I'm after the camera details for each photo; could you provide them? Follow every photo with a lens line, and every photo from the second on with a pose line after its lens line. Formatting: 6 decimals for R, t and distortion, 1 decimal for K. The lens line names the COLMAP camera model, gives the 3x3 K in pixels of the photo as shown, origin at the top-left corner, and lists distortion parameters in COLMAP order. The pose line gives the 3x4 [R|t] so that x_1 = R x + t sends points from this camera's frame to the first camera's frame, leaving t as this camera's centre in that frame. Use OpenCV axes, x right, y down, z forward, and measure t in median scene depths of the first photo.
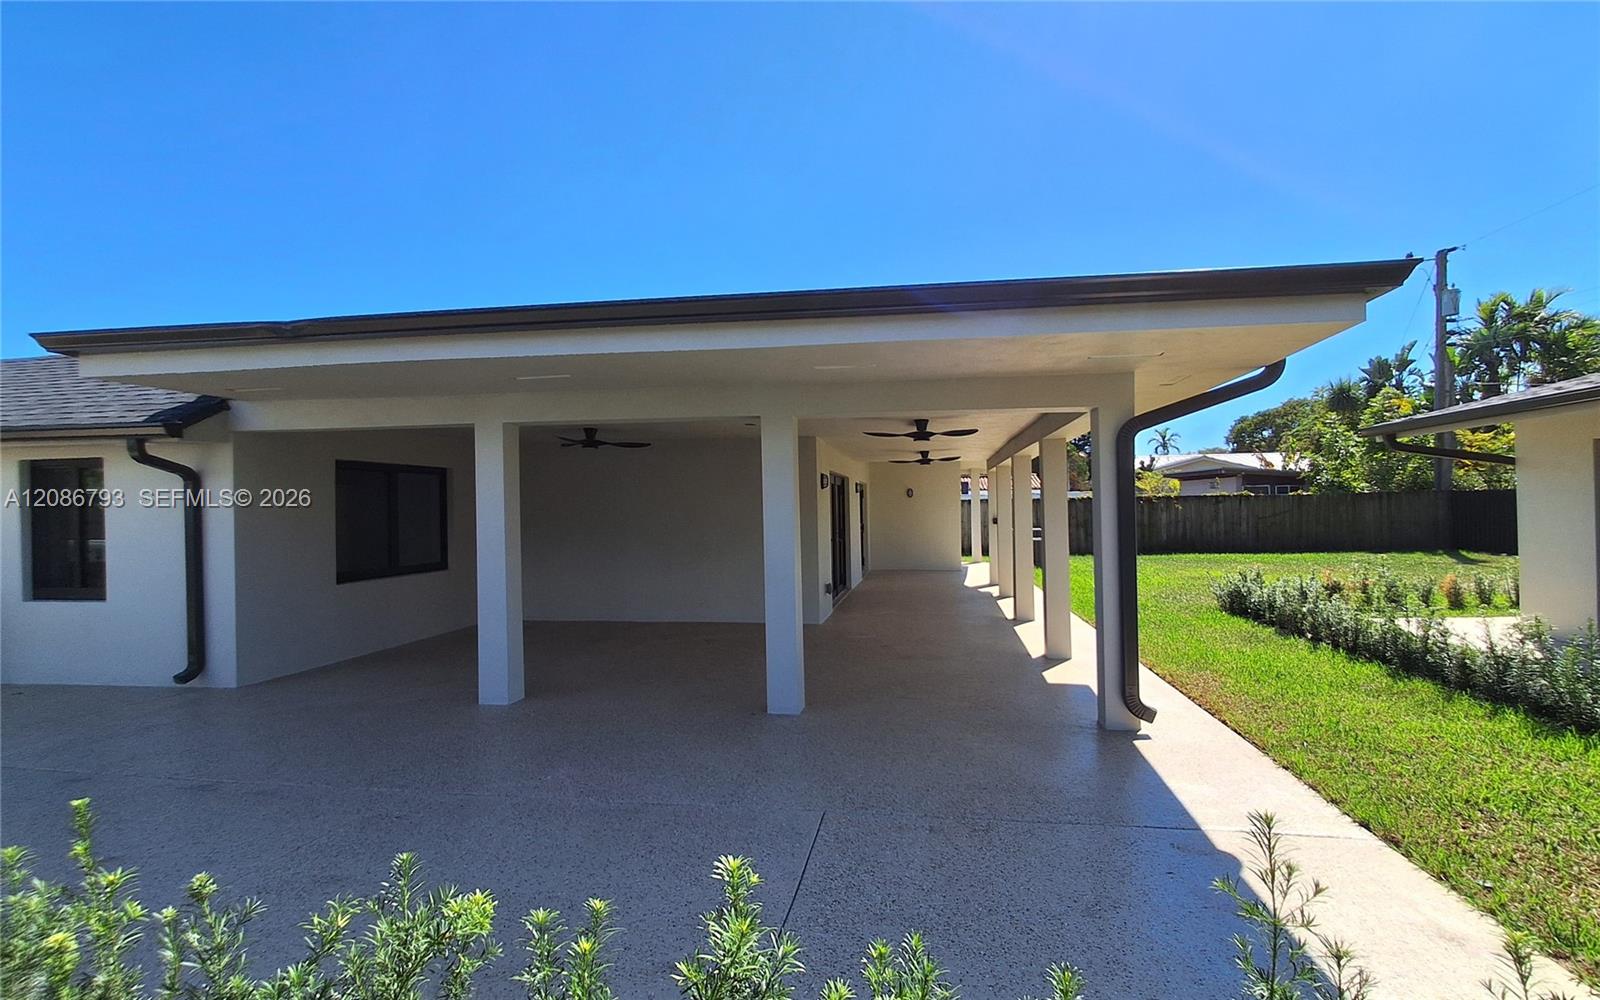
lens RADIAL K [[734.1, 0, 821.3], [0, 734.1, 505.1], [0, 0, 1]] dist [0.002365, 0.000209]
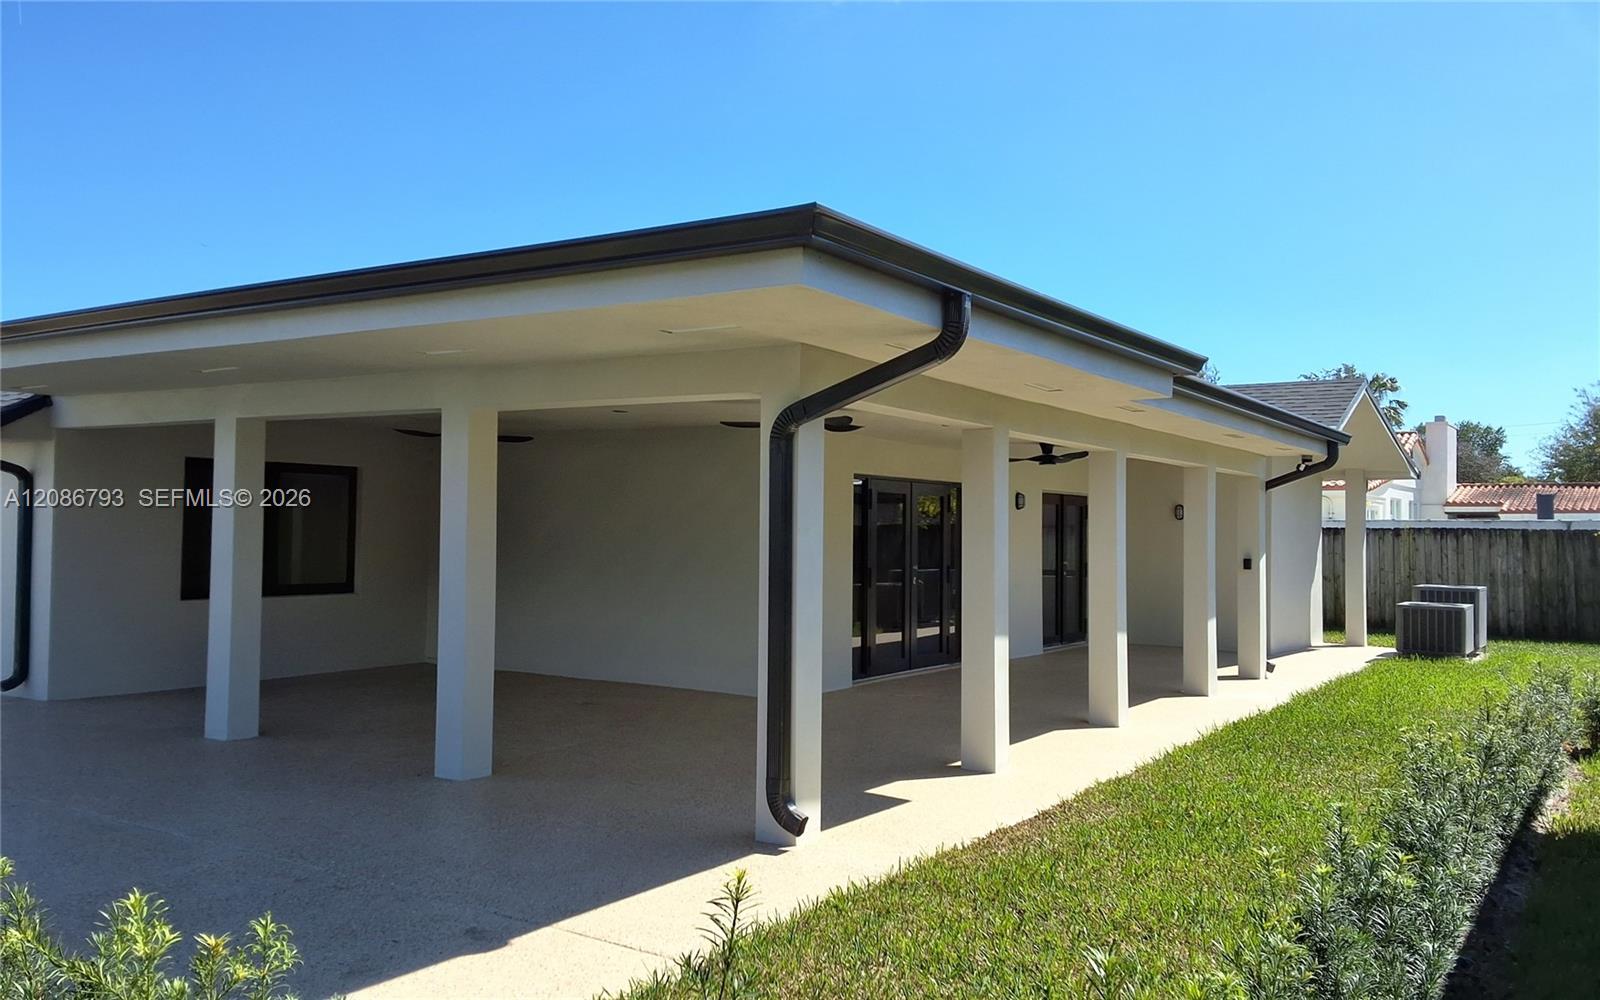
lens RADIAL K [[1195.4, 0, 800.0], [0, 1195.4, 500.0], [0, 0, 1]] dist [0.047465, 0.000251]
pose [[0.917099, 0.017641, -0.398270, 0.403022], [-0.026257, 0.999524, -0.016187, -0.004405], [0.397795, 0.025303, 0.917125, -0.031544]]
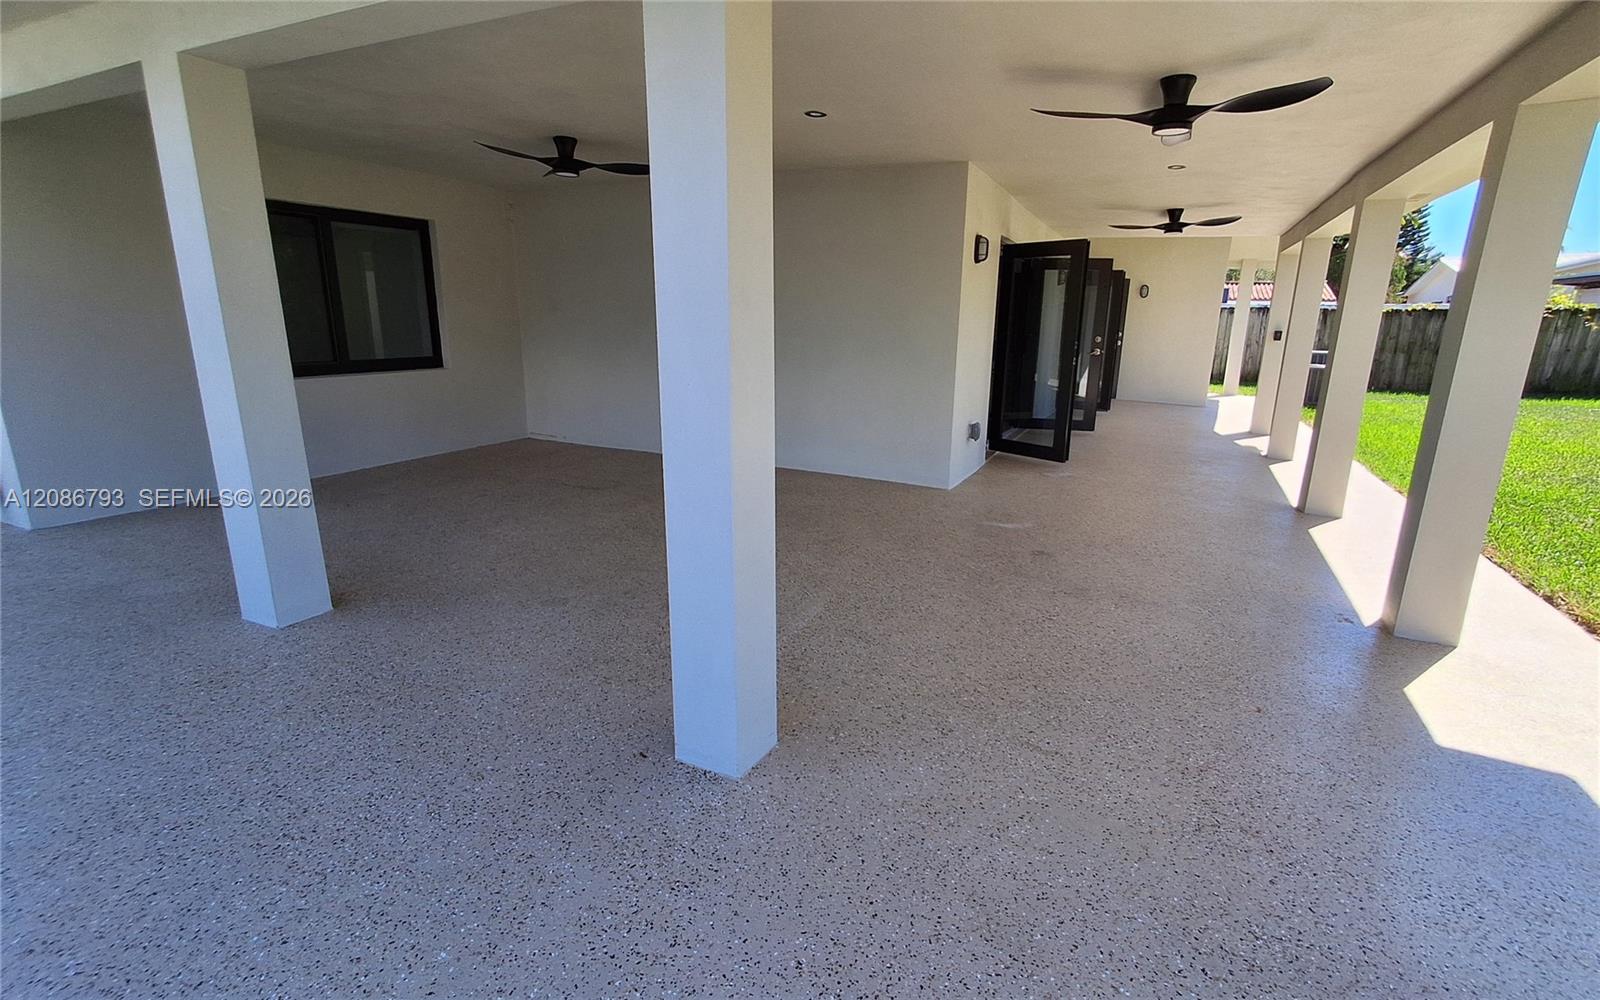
lens RADIAL K [[734.1, 0, 821.3], [0, 734.1, 505.1], [0, 0, 1]] dist [0.002365, 0.000209]
pose [[0.958171, 0.101022, -0.267773, 0.052504], [-0.030246, 0.966135, 0.256259, 0.017040], [0.284592, -0.237441, 0.928778, 0.328041]]
